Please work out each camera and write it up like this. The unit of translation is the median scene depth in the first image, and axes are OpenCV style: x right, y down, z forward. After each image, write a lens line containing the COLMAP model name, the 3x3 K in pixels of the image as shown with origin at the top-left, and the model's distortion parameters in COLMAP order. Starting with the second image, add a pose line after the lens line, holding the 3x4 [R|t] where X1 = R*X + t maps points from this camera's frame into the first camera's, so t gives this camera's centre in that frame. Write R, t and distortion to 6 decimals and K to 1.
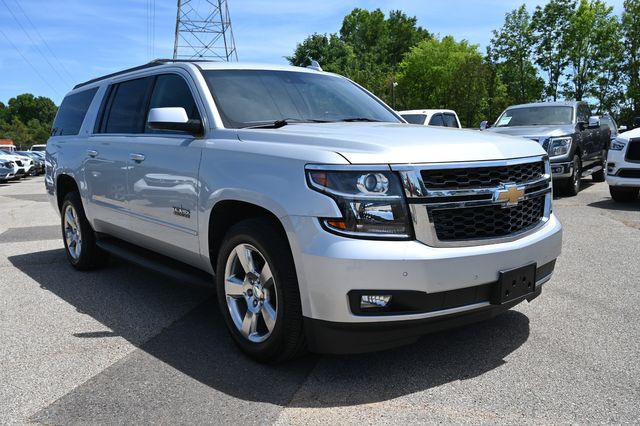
lens RADIAL K [[566.6, 0, 313.7], [0, 566.6, 214.7], [0, 0, 1]] dist [-0.008739, 0.019108]
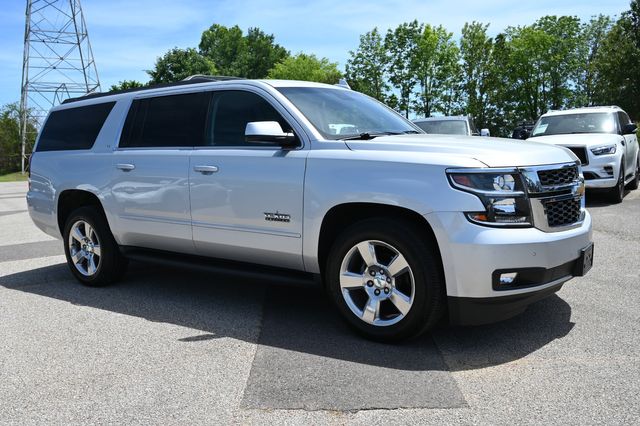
lens RADIAL K [[566.6, 0, 304.9], [0, 566.6, 205.4], [0, 0, 1]] dist [-0.008739, 0.019108]
pose [[0.970659, -0.035465, 0.237829, -0.439028], [0.045073, 0.998367, -0.035084, 0.013220], [-0.236196, 0.044774, 0.970673, -0.069404]]
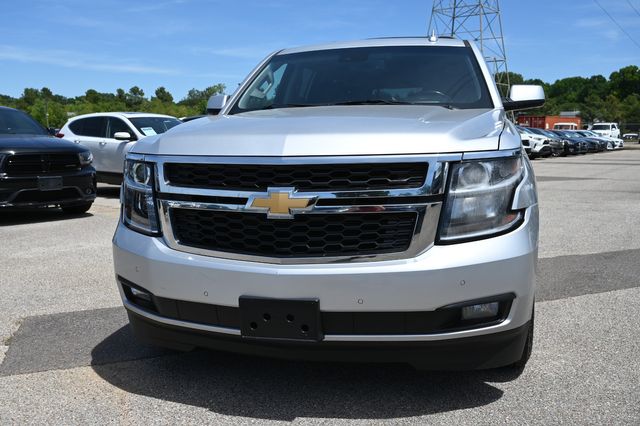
lens RADIAL K [[621.5, 0, 314.6], [0, 621.5, 217.5], [0, 0, 1]] dist [-0.004647, 0.000000]
pose [[0.596901, 0.125144, -0.792495, 0.824095], [-0.101951, 0.991584, 0.079793, -0.069212], [0.795811, 0.033167, 0.604636, 0.421361]]
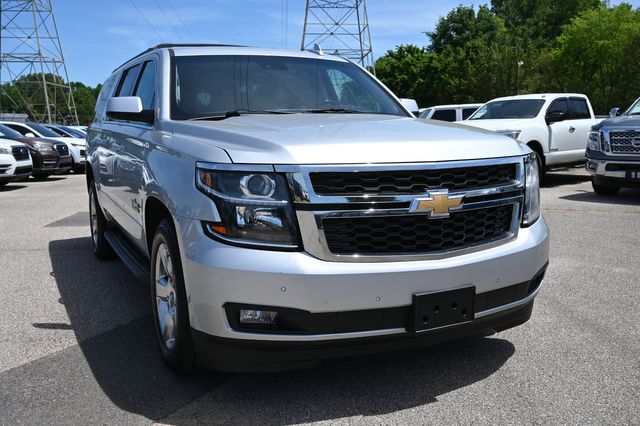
lens RADIAL K [[621.5, 0, 315.2], [0, 621.5, 211.5], [0, 0, 1]] dist [-0.004647, 0.000000]
pose [[0.972964, 0.044516, -0.226628, 0.299215], [-0.042657, 0.999004, 0.013100, -0.022055], [0.226985, -0.003079, 0.973893, 0.046289]]
